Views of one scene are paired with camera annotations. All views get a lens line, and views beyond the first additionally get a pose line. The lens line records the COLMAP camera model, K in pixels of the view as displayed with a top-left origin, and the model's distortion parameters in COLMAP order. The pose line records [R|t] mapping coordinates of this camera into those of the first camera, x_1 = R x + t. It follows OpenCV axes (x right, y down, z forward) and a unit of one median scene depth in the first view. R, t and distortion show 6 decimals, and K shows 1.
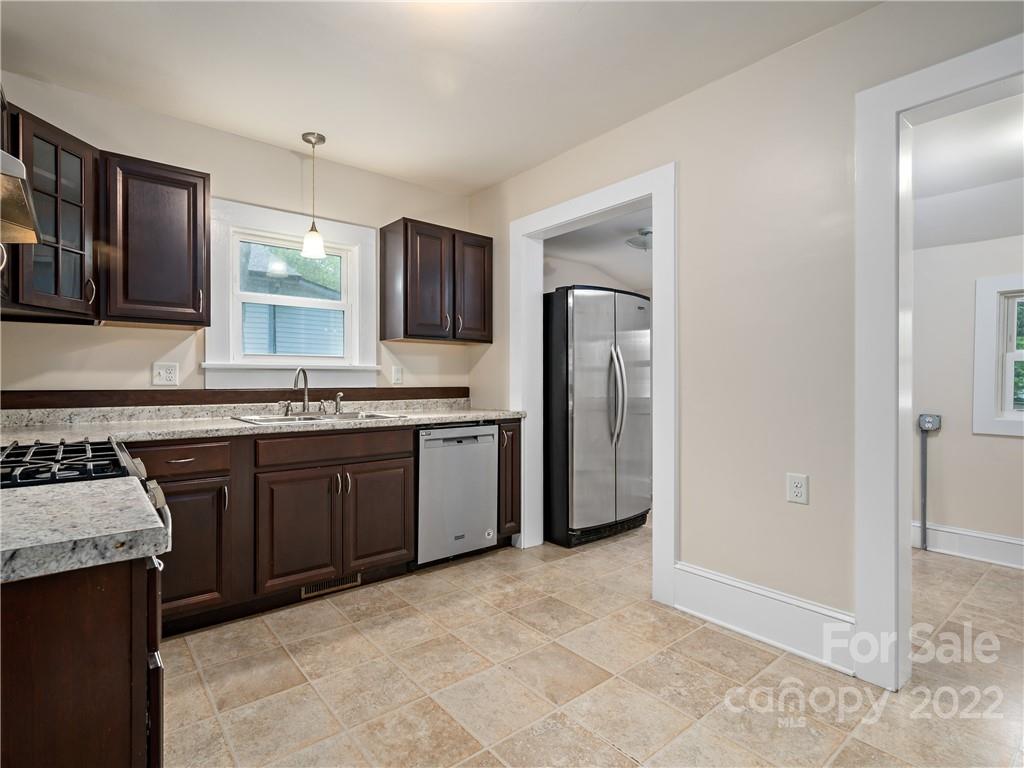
lens RADIAL K [[475.2, 0, 512.0], [0, 475.2, 384.0], [0, 0, 1]] dist [0.003678, 0.000311]
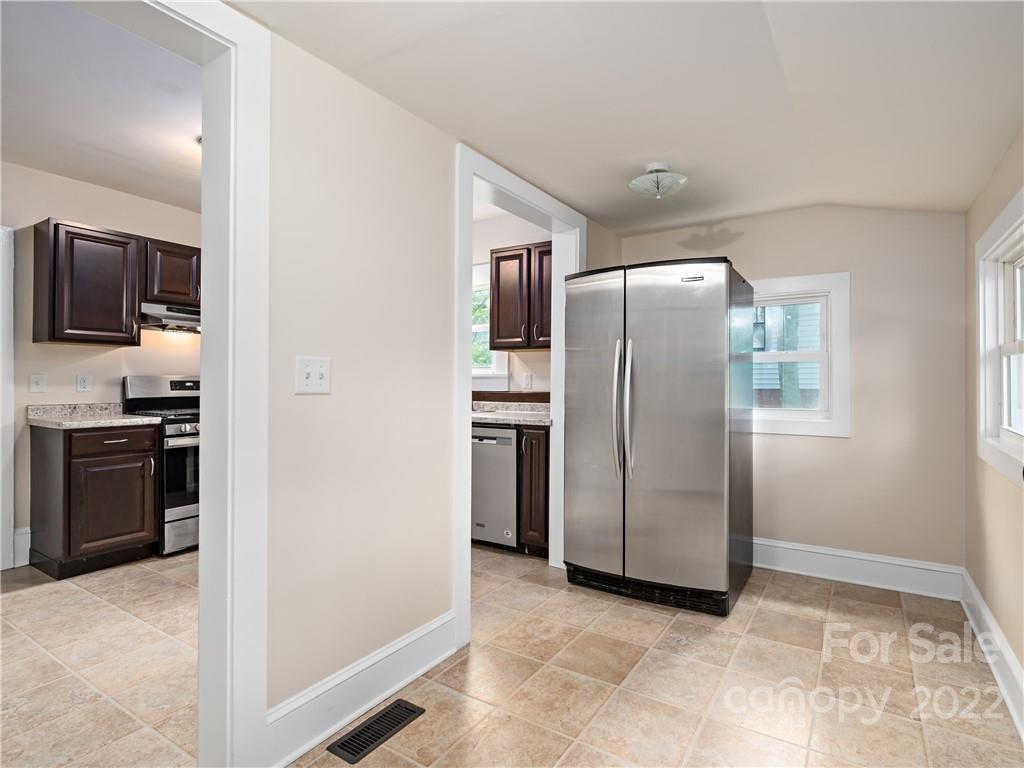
lens RADIAL K [[466.1, 0, 514.0], [0, 466.1, 377.8], [0, 0, 1]] dist [-0.003403, 0.000199]
pose [[0.403561, -0.012192, -0.914872, 0.987131], [-0.015613, 0.999674, -0.020210, -0.003918], [0.914820, 0.022440, 0.403239, 0.657749]]
